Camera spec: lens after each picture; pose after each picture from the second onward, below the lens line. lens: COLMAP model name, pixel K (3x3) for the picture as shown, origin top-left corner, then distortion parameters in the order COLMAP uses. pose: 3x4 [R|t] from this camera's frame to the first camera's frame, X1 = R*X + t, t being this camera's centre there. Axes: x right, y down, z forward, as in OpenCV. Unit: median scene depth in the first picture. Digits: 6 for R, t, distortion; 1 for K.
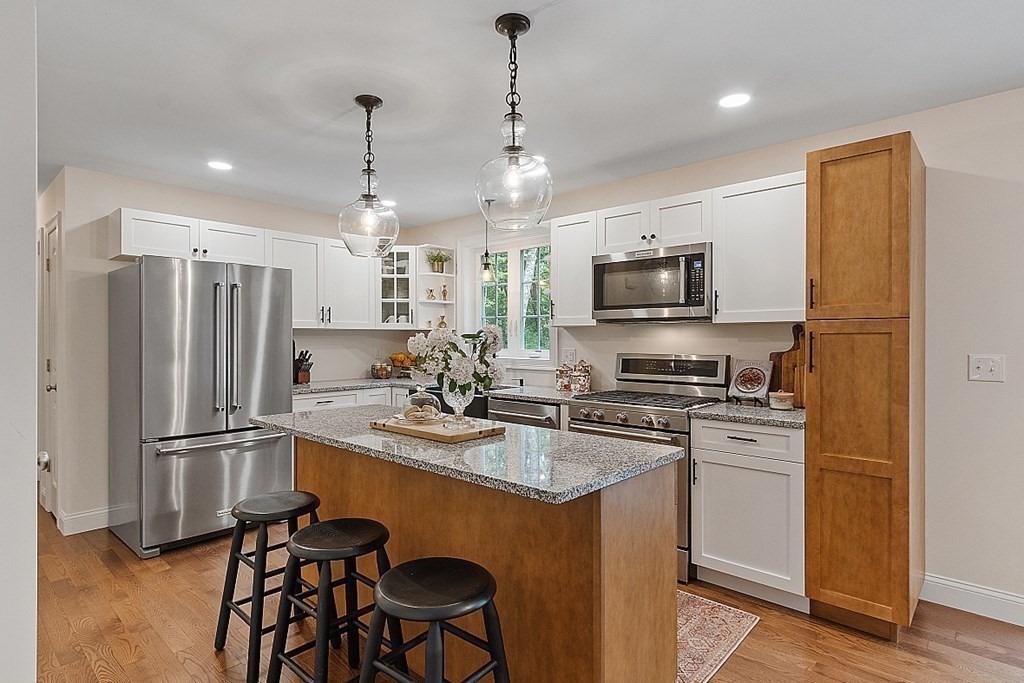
lens RADIAL K [[532.3, 0, 507.4], [0, 532.3, 342.5], [0, 0, 1]] dist [0.003133, 0.000432]
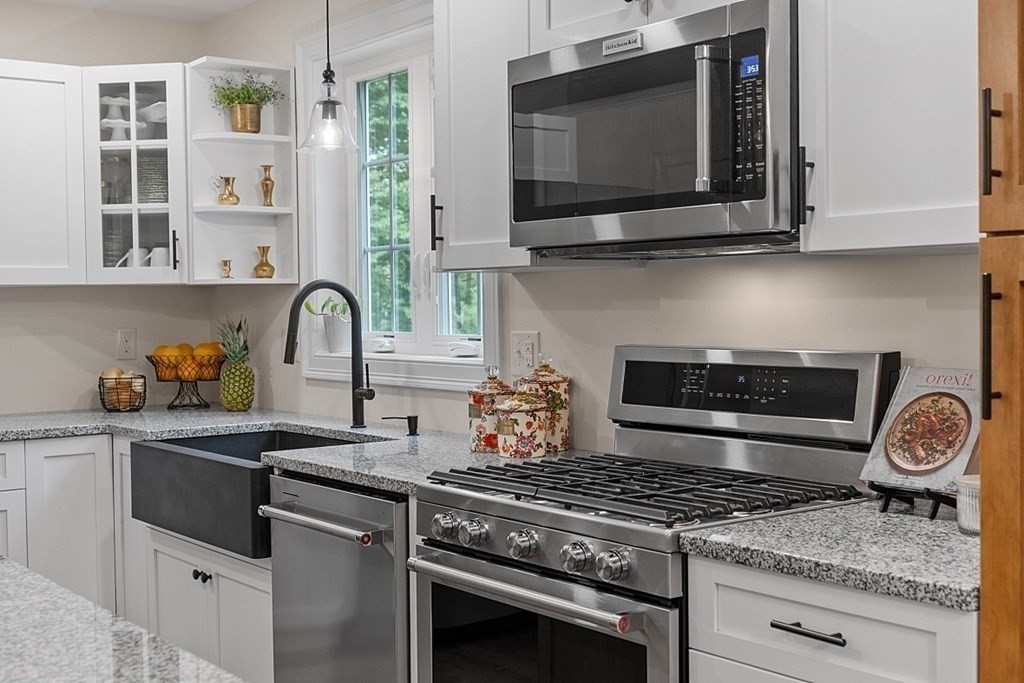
lens RADIAL K [[1278.5, 0, 510.6], [0, 1278.5, 339.0], [0, 0, 1]] dist [-0.009599, 0.000000]
pose [[0.983855, -0.007290, -0.178821, 0.325198], [0.011367, 0.999698, 0.021783, -0.002955], [0.178608, -0.023464, 0.983641, 0.206569]]
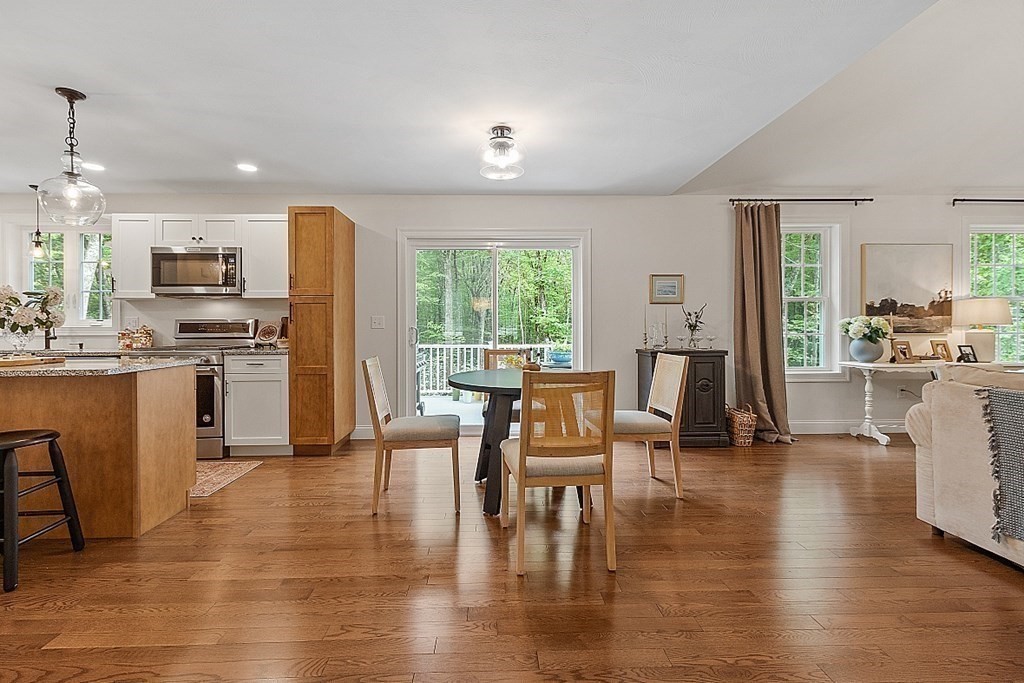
lens RADIAL K [[465.9, 0, 510.5], [0, 465.9, 328.0], [0, 0, 1]] dist [0.002635, -0.000298]
pose [[0.718756, -0.002867, 0.695257, -0.011113], [0.009826, 0.999934, -0.006034, 0.066152], [-0.695193, 0.011169, 0.718736, -0.532031]]
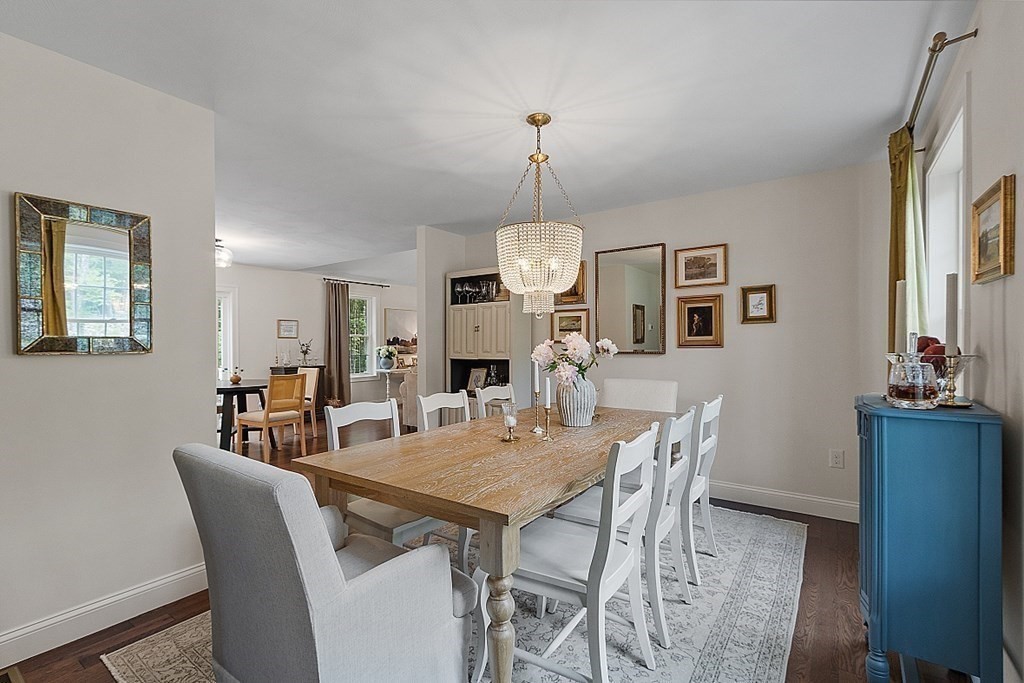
lens RADIAL K [[465.9, 0, 511.4], [0, 465.9, 344.8], [0, 0, 1]] dist [0.002635, -0.000298]
pose [[-0.132920, -0.003240, 0.991121, -1.107281], [0.007554, 0.999962, 0.004282, 0.019744], [-0.991098, 0.008056, -0.132891, -0.631996]]
